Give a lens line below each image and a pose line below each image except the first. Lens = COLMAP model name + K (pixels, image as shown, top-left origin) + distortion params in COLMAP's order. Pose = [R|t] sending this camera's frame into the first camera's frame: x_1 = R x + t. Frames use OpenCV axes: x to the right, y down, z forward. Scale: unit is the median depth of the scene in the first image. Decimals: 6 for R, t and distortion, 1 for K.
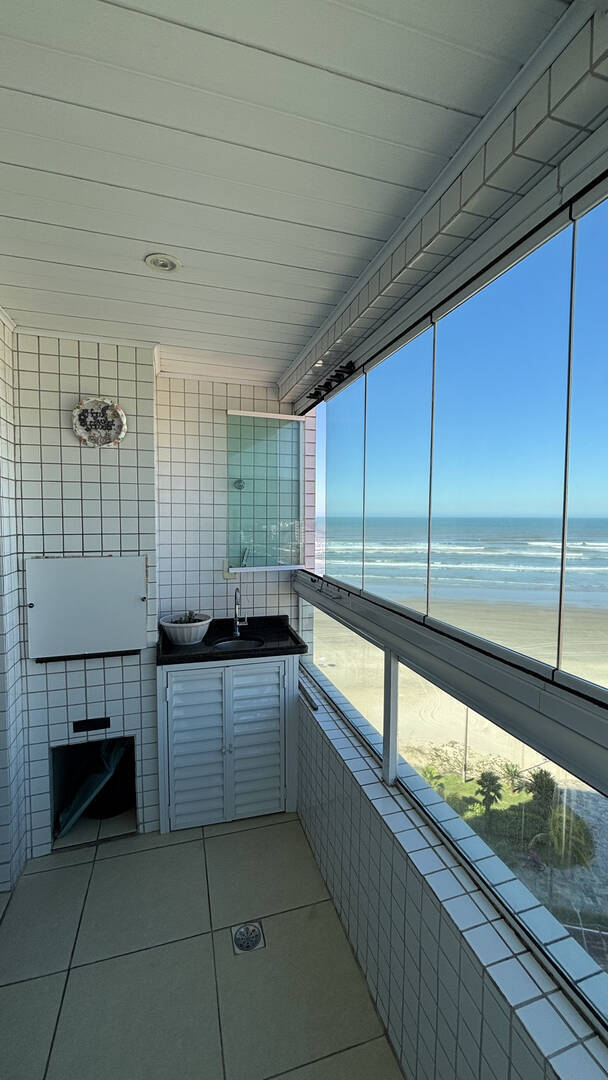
lens RADIAL K [[433.6, 0, 306.9], [0, 433.6, 541.3], [0, 0, 1]] dist [0.011370, -0.005329]
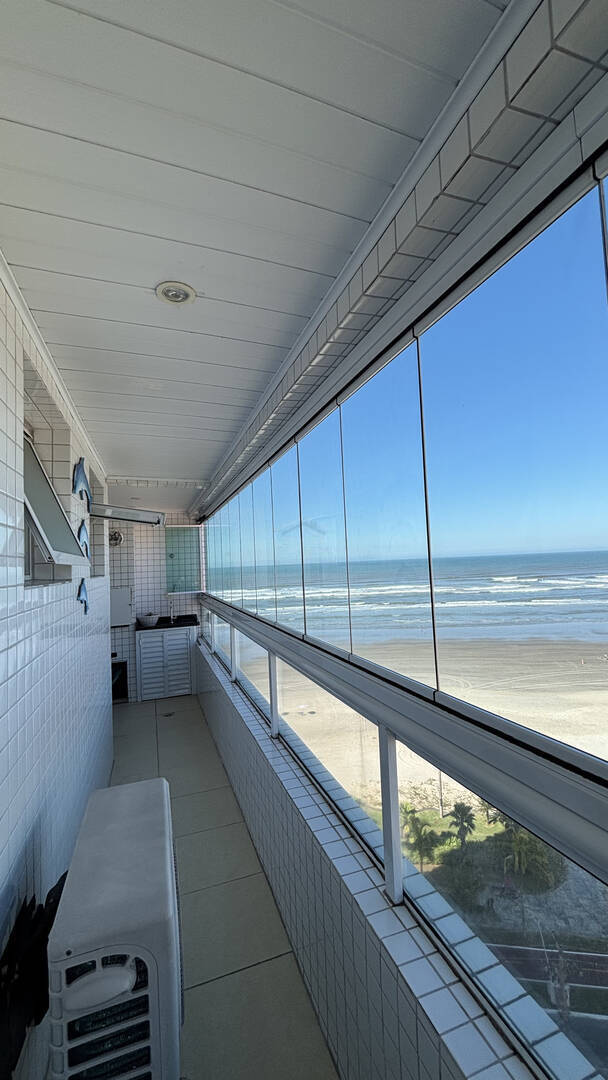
lens RADIAL K [[433.6, 0, 306.9], [0, 433.6, 541.3], [0, 0, 1]] dist [0.011370, -0.005329]
pose [[0.997493, -0.047195, 0.052727, 0.435559], [0.052667, 0.992784, -0.107729, 0.074673], [-0.047262, 0.110236, 0.992781, -1.303258]]
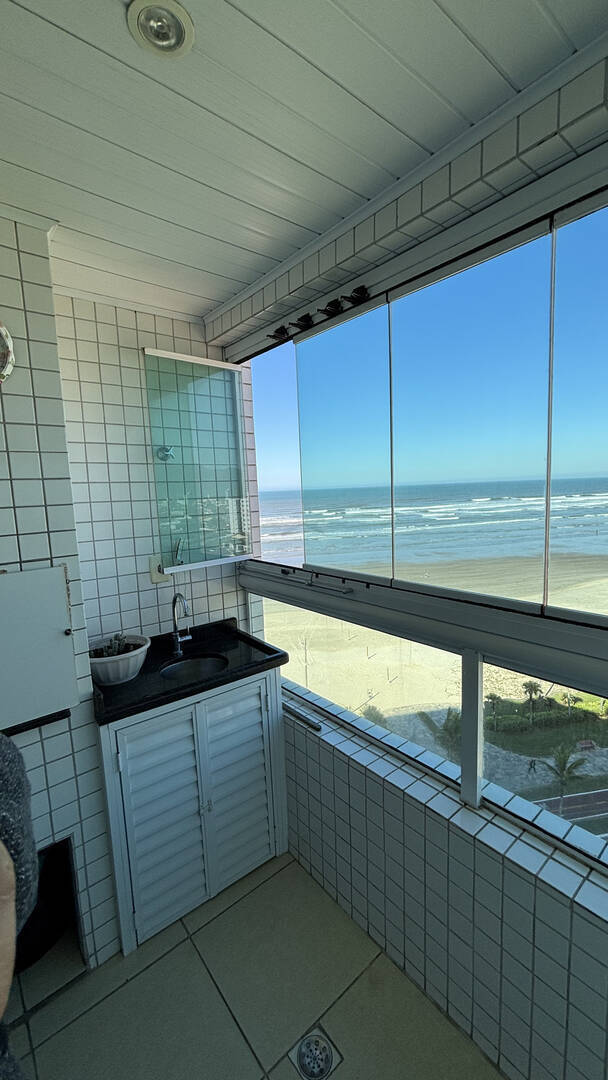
lens RADIAL K [[437.9, 0, 304.0], [0, 437.9, 540.0], [0, 0, 1]] dist [-0.013042, 0.014008]
pose [[0.922679, -0.089206, 0.375107, -0.227554], [0.068960, 0.995361, 0.067086, -0.018496], [-0.379351, -0.036032, 0.924551, 0.216973]]
